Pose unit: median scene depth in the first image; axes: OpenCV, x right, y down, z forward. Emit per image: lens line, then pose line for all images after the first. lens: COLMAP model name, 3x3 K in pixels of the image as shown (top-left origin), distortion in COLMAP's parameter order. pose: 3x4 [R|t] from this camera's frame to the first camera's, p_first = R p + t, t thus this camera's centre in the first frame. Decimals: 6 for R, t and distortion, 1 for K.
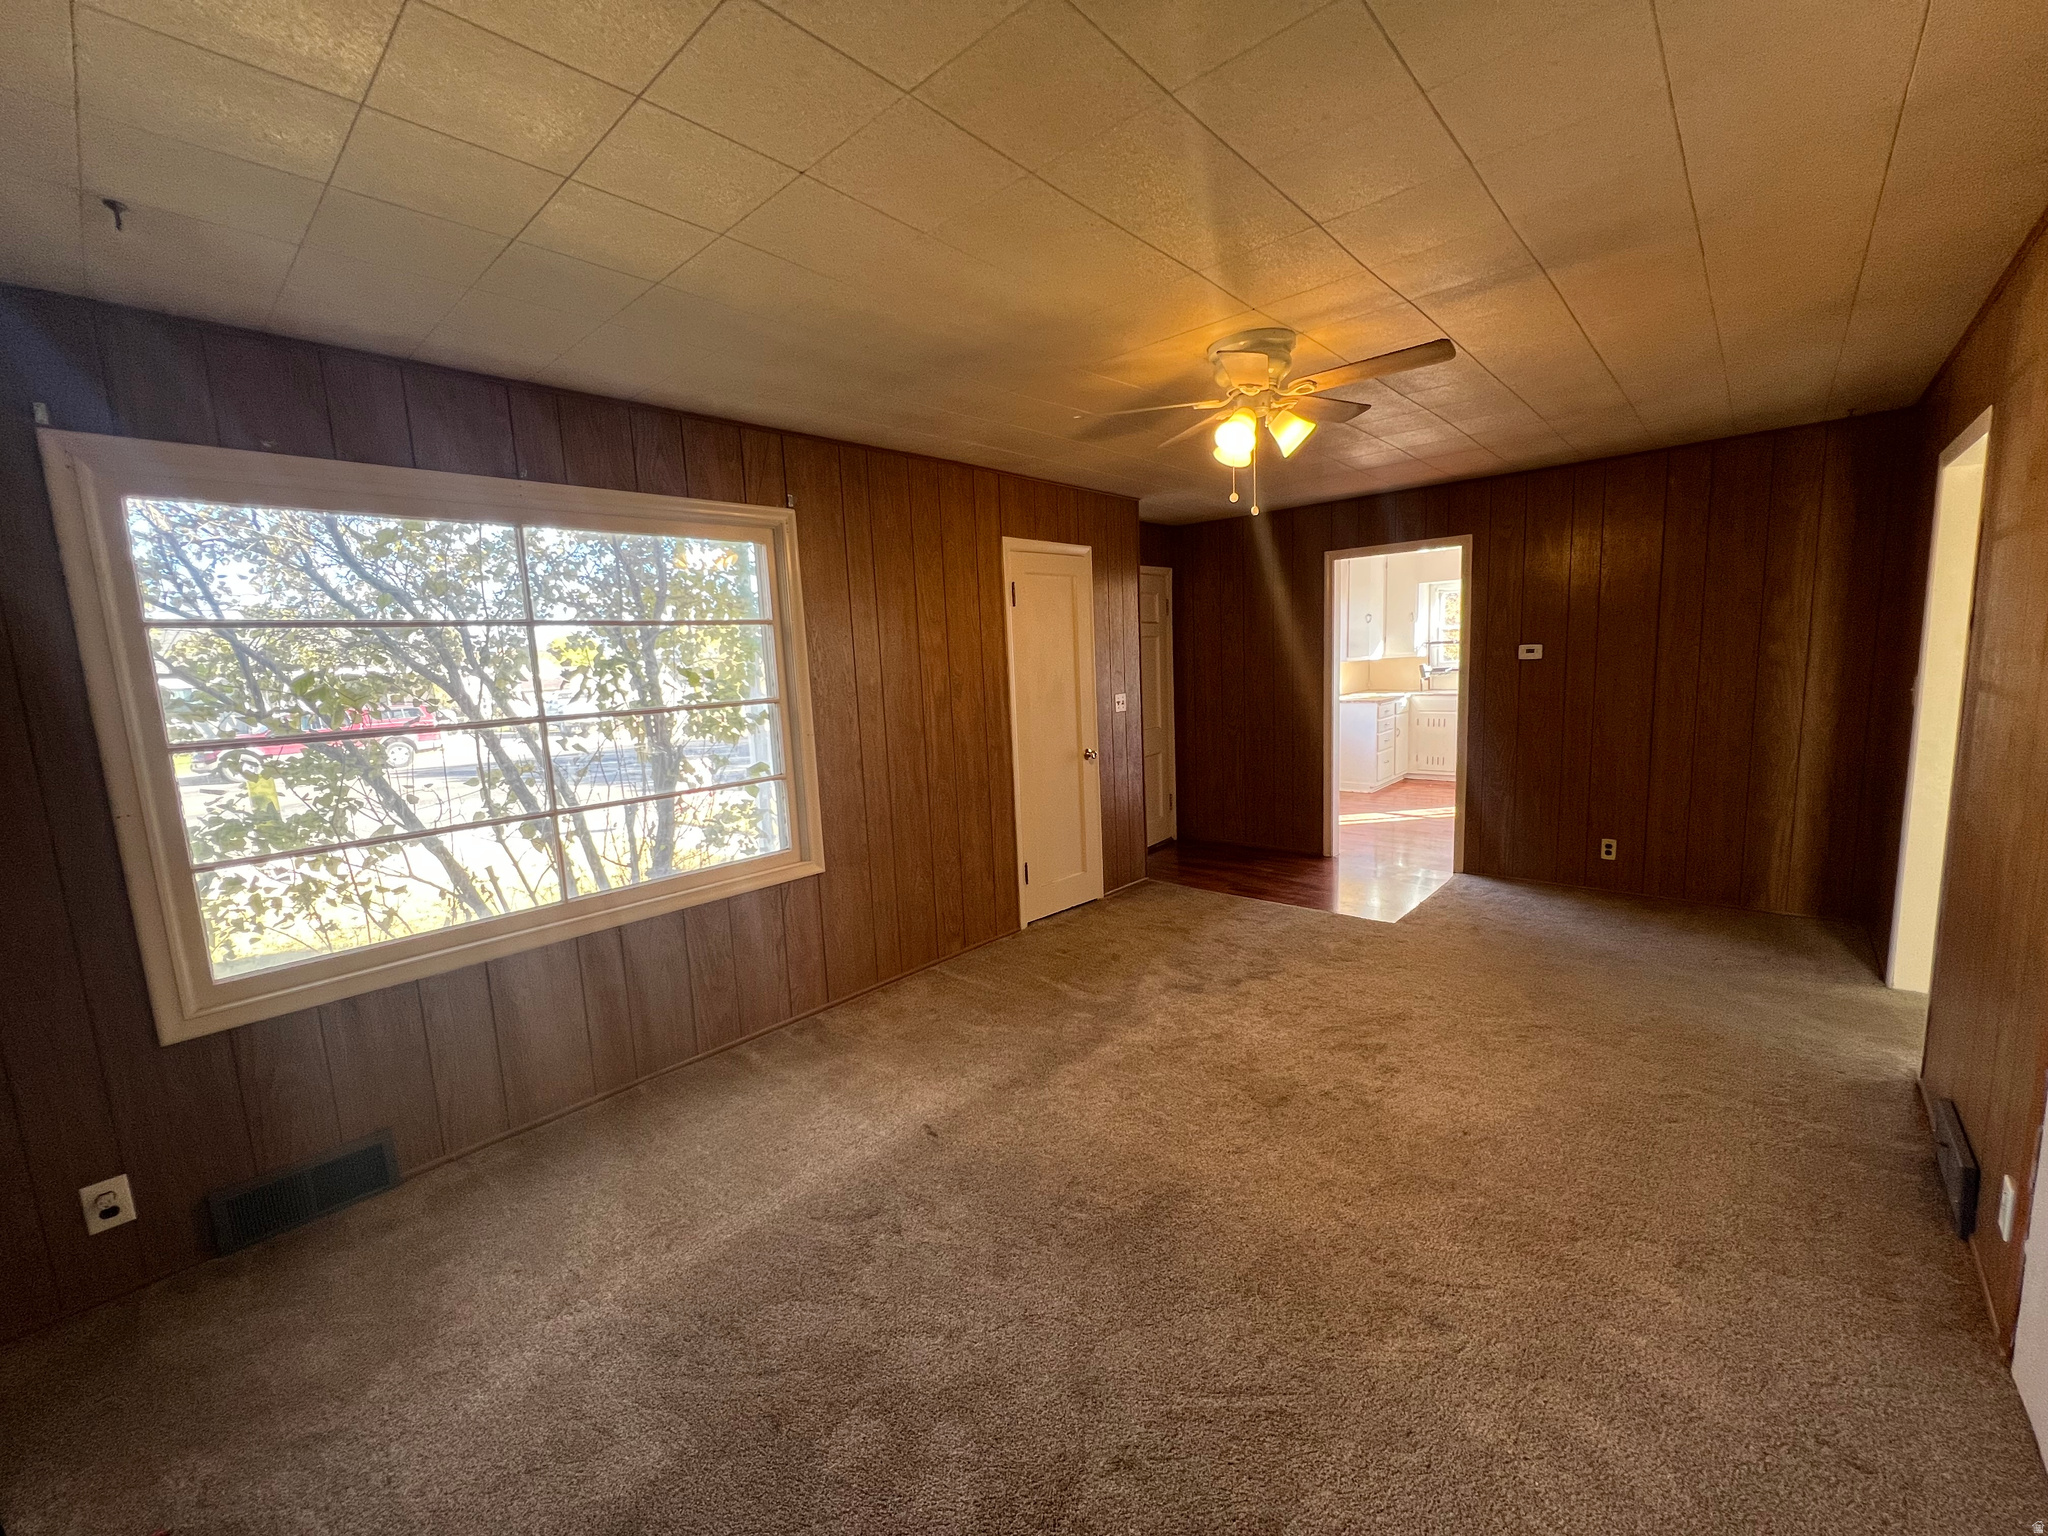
lens RADIAL K [[813.7, 0, 1022.4], [0, 813.7, 763.4], [0, 0, 1]] dist [-0.000698, 0.000220]
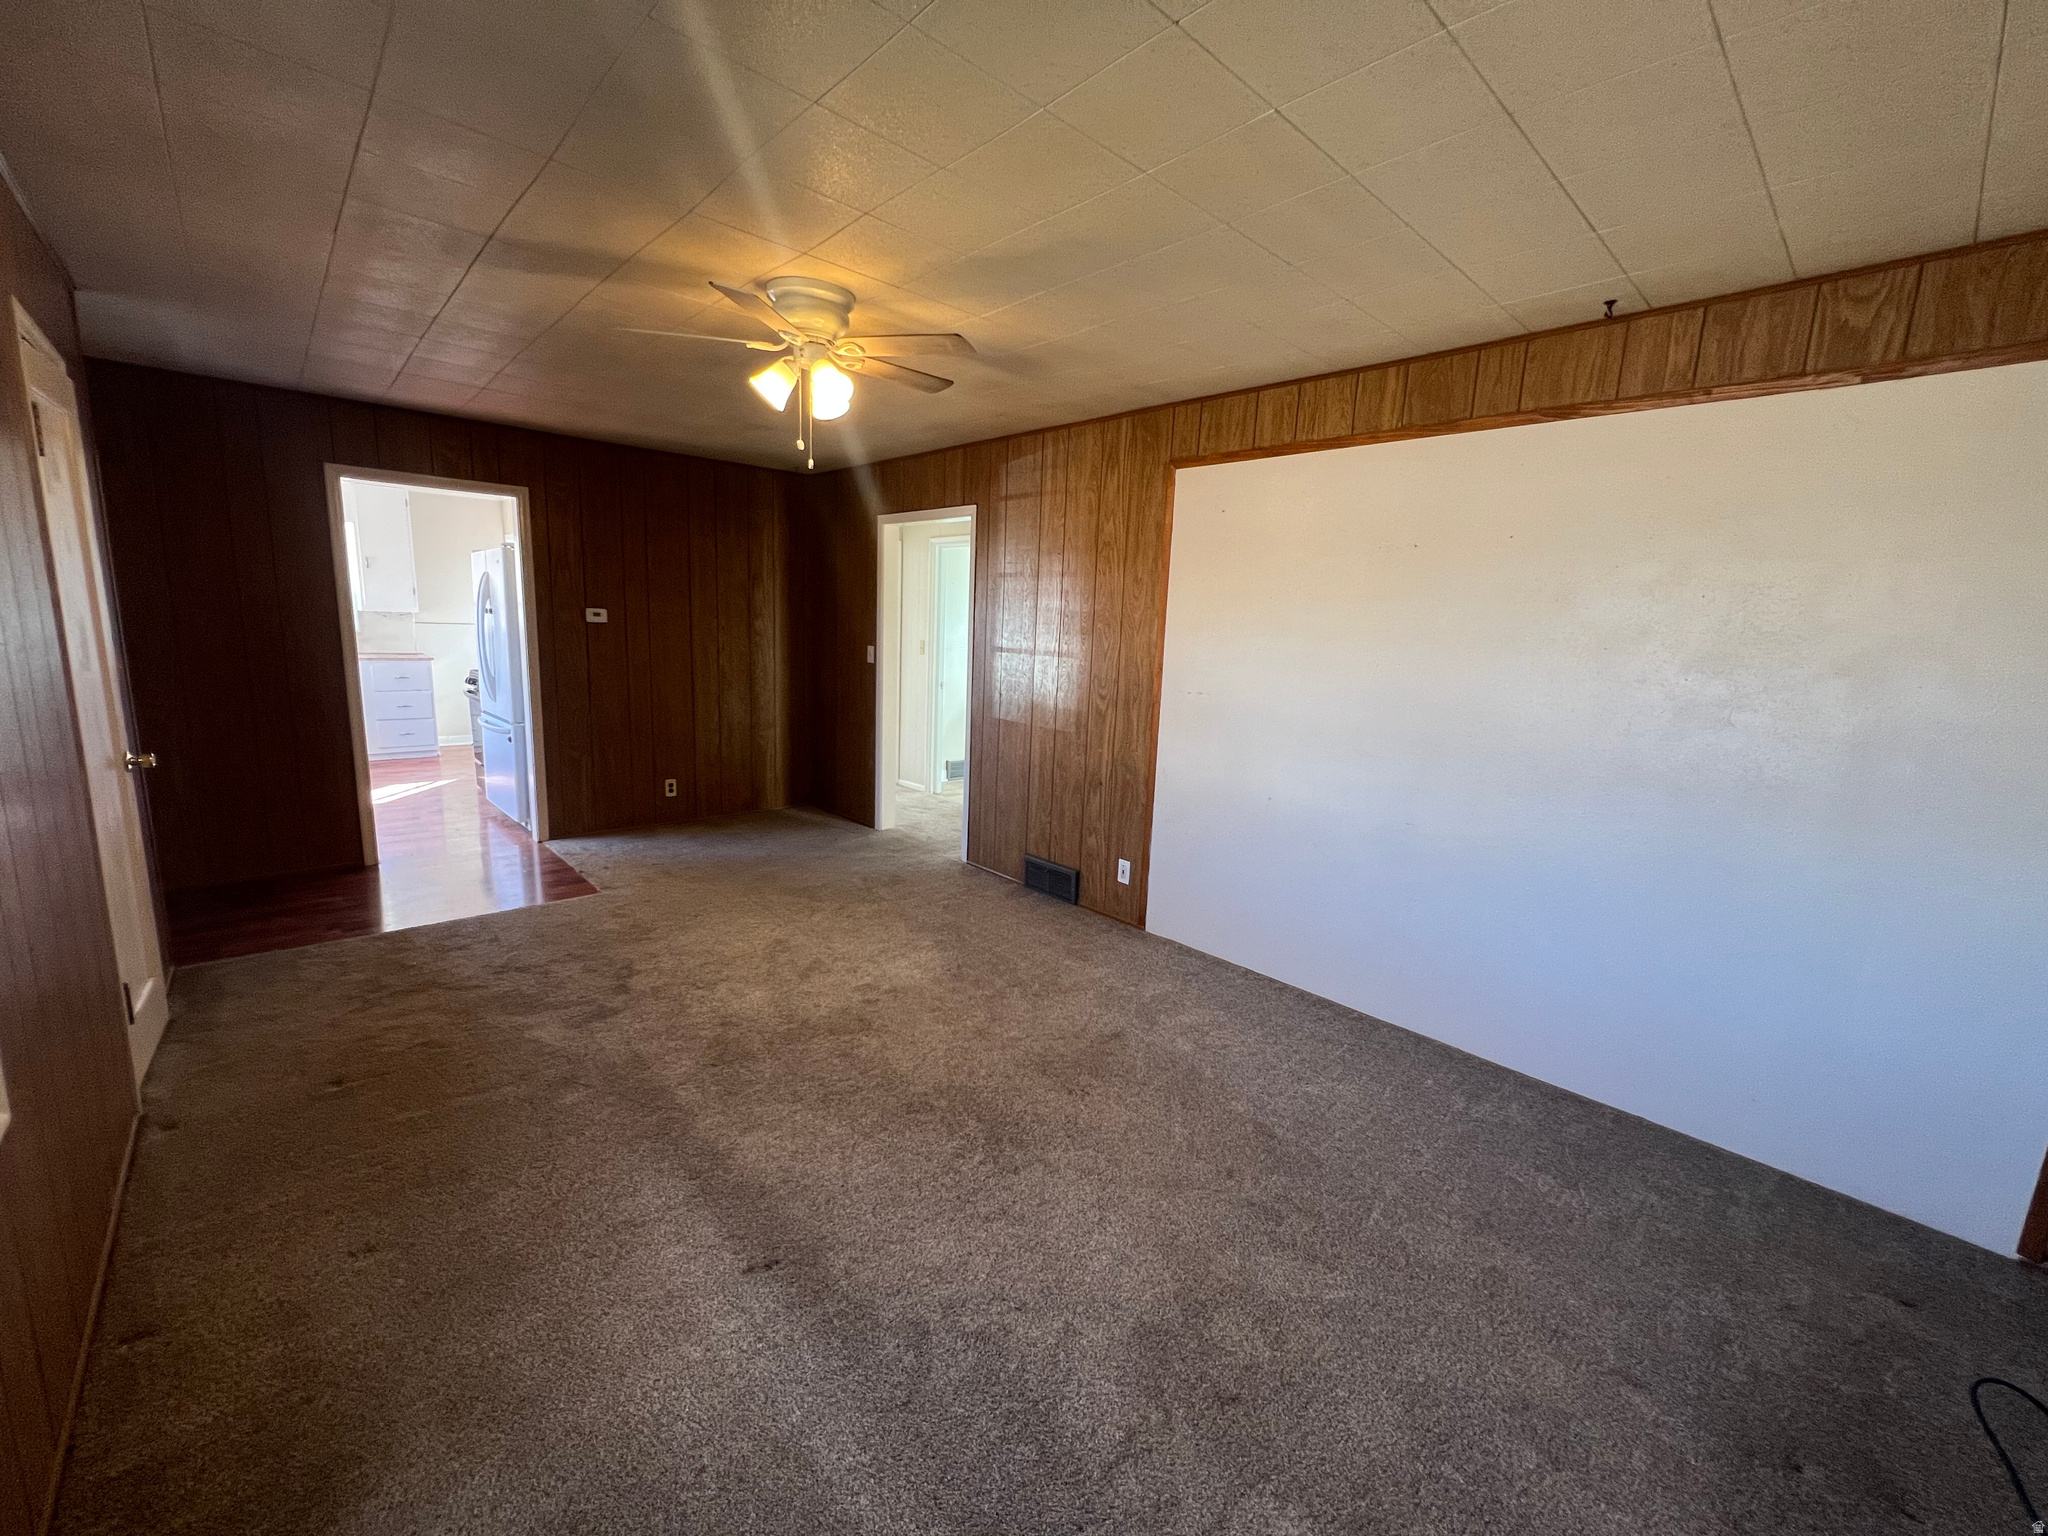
lens RADIAL K [[813.7, 0, 1022.4], [0, 813.7, 763.4], [0, 0, 1]] dist [-0.000698, 0.000220]
pose [[0.098125, -0.122372, 0.987622, -0.464463], [0.086281, 0.989720, 0.114059, -0.024171], [-0.991427, 0.074021, 0.107675, 0.426618]]
